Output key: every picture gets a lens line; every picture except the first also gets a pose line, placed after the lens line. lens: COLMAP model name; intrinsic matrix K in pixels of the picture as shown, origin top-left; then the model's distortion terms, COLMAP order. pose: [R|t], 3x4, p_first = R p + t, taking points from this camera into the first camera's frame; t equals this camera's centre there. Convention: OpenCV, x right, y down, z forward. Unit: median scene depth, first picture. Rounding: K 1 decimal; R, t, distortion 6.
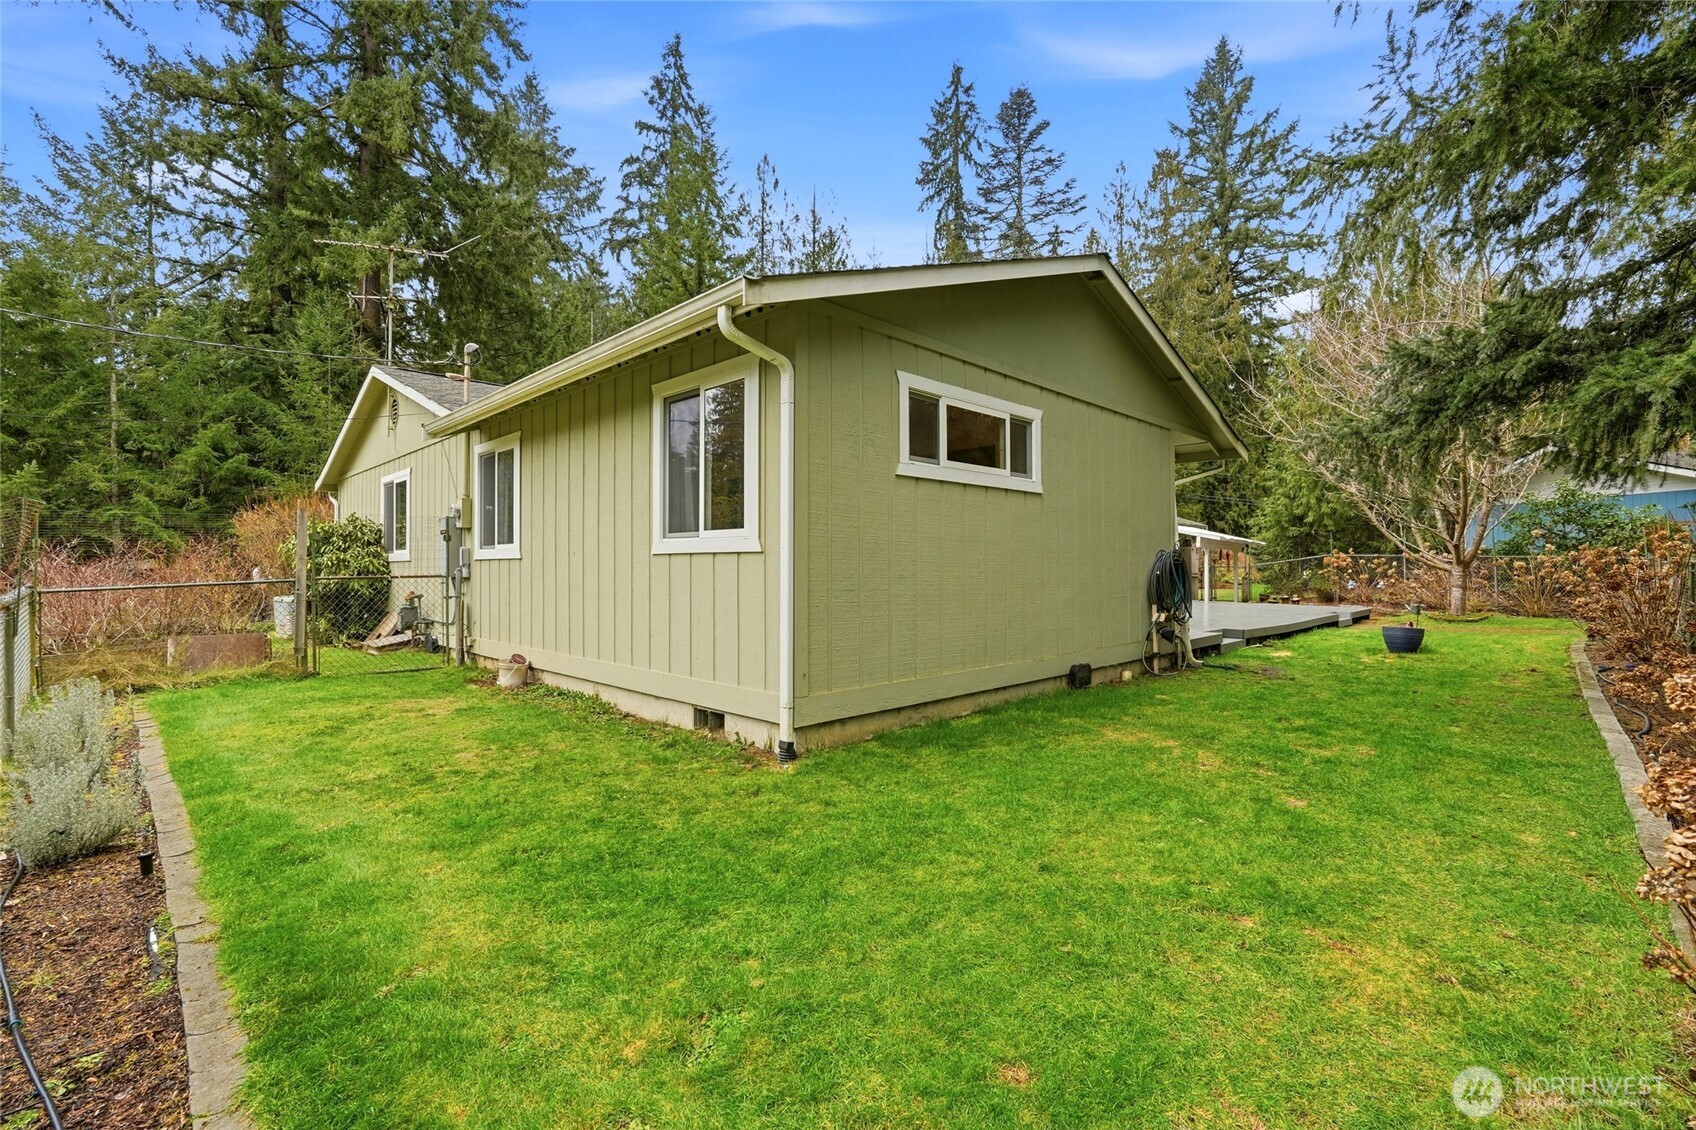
lens RADIAL K [[749.4, 0, 851.5], [0, 749.4, 565.8], [0, 0, 1]] dist [-0.000872, 0.000769]
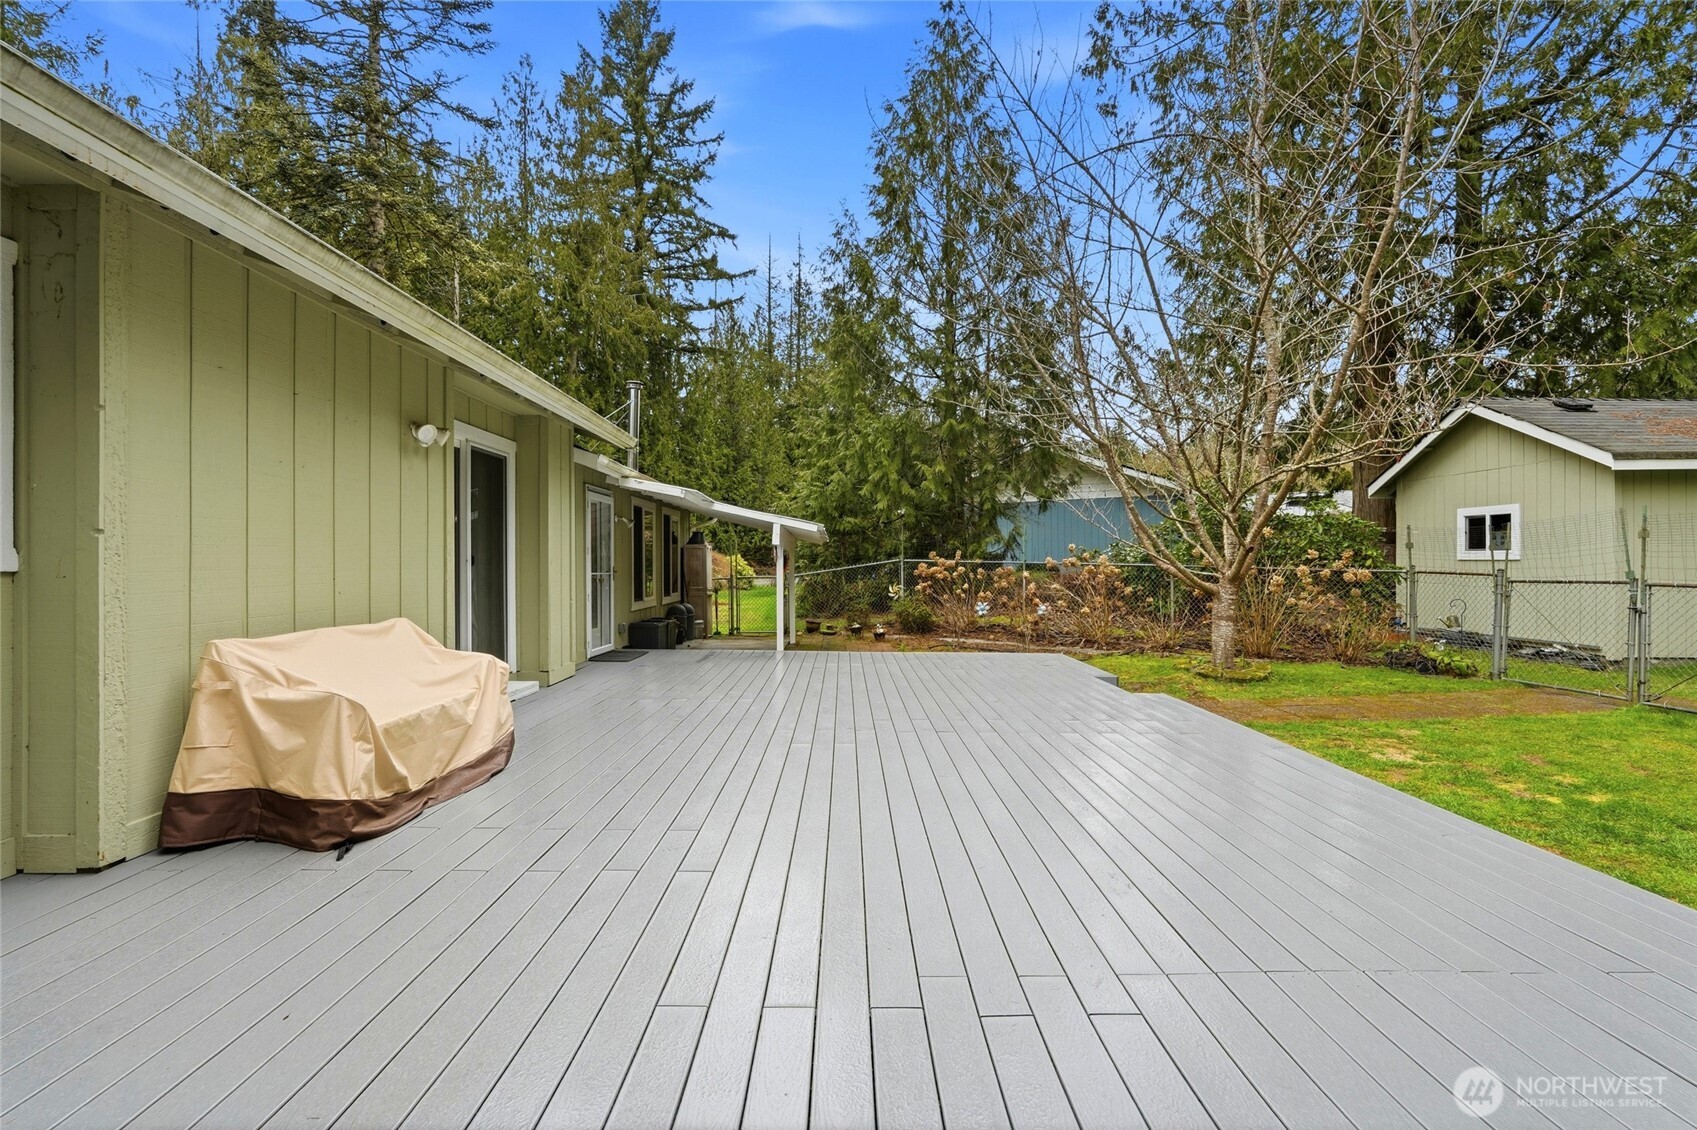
lens RADIAL K [[749.9, 0, 854.4], [0, 749.9, 560.7], [0, 0, 1]] dist [-0.000872, 0.000769]
pose [[0.699358, 0.007635, 0.714731, 0.039742], [-0.006500, 0.999970, -0.004322, -0.003495], [-0.714742, -0.001623, 0.699386, 0.190716]]
